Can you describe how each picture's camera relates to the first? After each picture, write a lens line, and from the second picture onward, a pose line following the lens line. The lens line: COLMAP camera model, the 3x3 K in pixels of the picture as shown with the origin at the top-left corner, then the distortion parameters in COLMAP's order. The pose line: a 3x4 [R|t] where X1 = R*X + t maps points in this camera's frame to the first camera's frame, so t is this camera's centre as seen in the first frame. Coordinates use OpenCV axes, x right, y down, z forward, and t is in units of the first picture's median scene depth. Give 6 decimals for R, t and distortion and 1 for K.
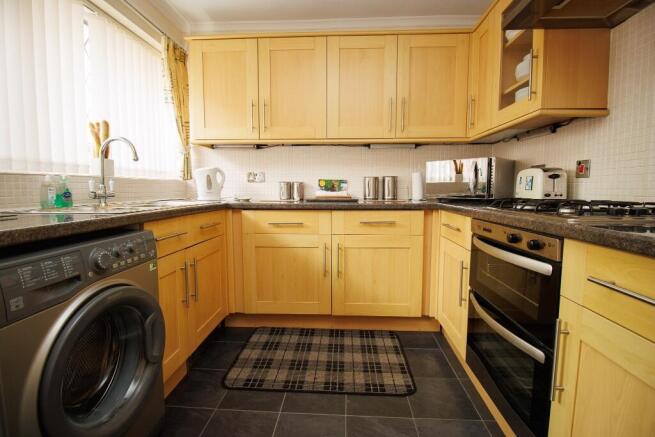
lens RADIAL K [[304.7, 0, 329.1], [0, 304.7, 212.2], [0, 0, 1]] dist [-0.002272, -0.000420]
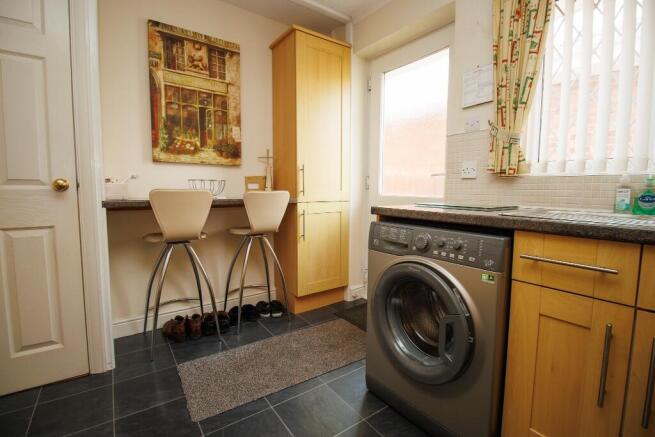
lens RADIAL K [[304.7, 0, 329.1], [0, 304.7, 212.2], [0, 0, 1]] dist [-0.002272, -0.000420]
pose [[-0.775954, 0.042975, -0.629324, 0.367660], [-0.060307, 0.988052, 0.141830, -0.123681], [0.627901, 0.148006, -0.764091, 1.600102]]
